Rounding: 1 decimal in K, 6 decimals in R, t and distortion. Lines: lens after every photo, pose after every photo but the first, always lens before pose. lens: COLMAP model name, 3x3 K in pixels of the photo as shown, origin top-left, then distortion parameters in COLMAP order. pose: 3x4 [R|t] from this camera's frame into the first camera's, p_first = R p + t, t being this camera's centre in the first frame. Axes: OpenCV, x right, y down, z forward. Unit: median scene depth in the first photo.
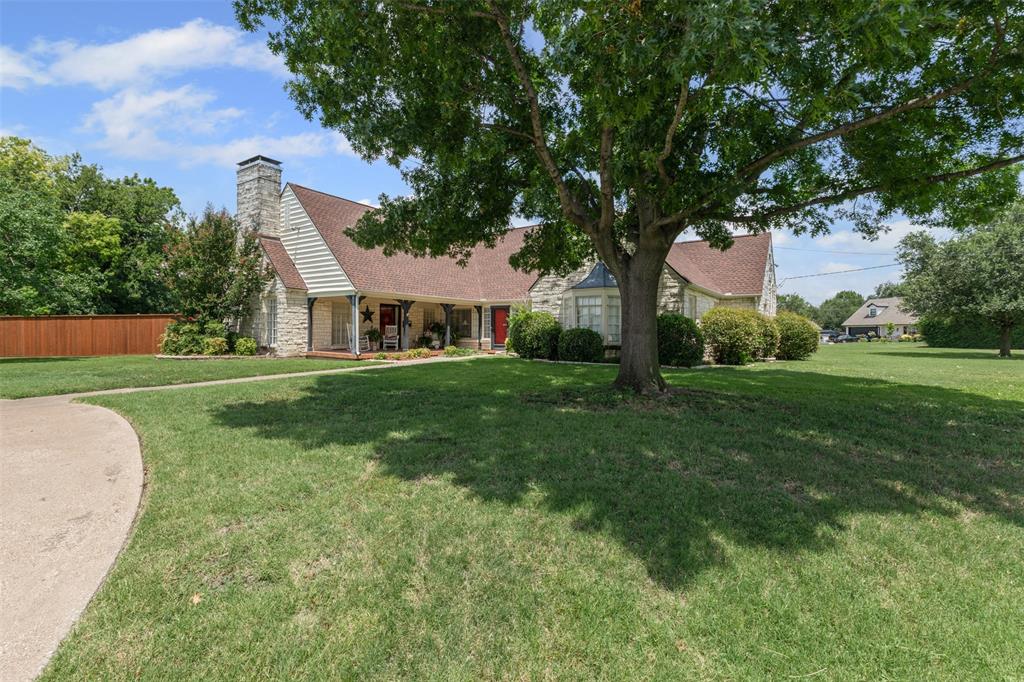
lens RADIAL K [[466.6, 0, 513.3], [0, 466.6, 340.5], [0, 0, 1]] dist [0.008520, 0.000083]
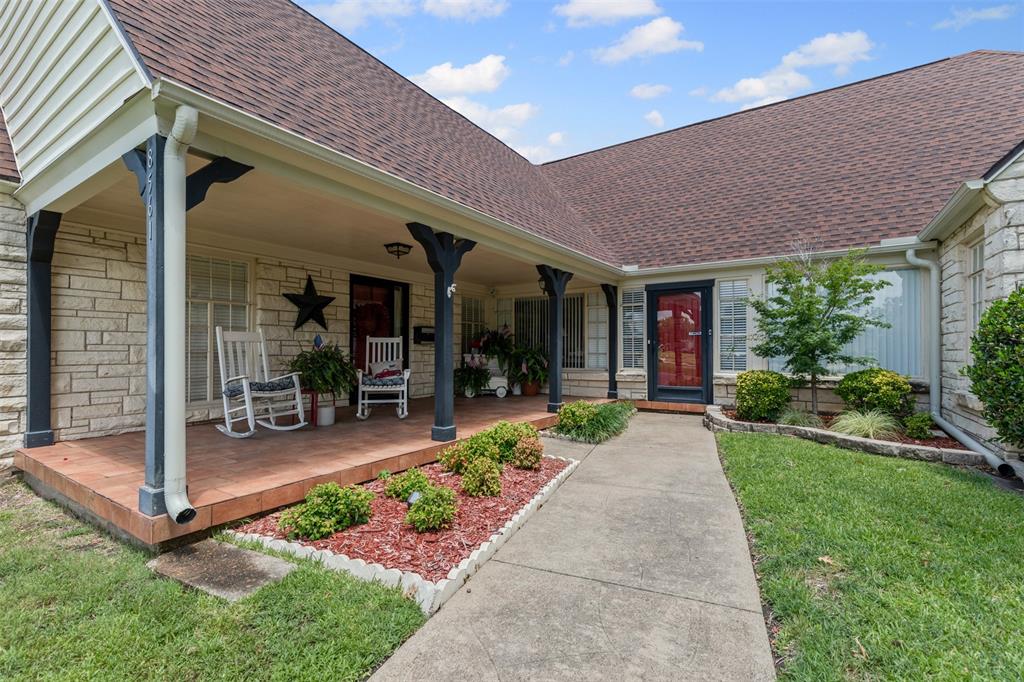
lens RADIAL K [[466.6, 0, 509.0], [0, 466.6, 345.5], [0, 0, 1]] dist [0.008520, 0.000083]
pose [[0.999738, -0.013036, 0.018818, -0.177301], [0.013591, 0.999467, -0.029666, -0.015213], [-0.018421, 0.029914, 0.999383, 0.661799]]
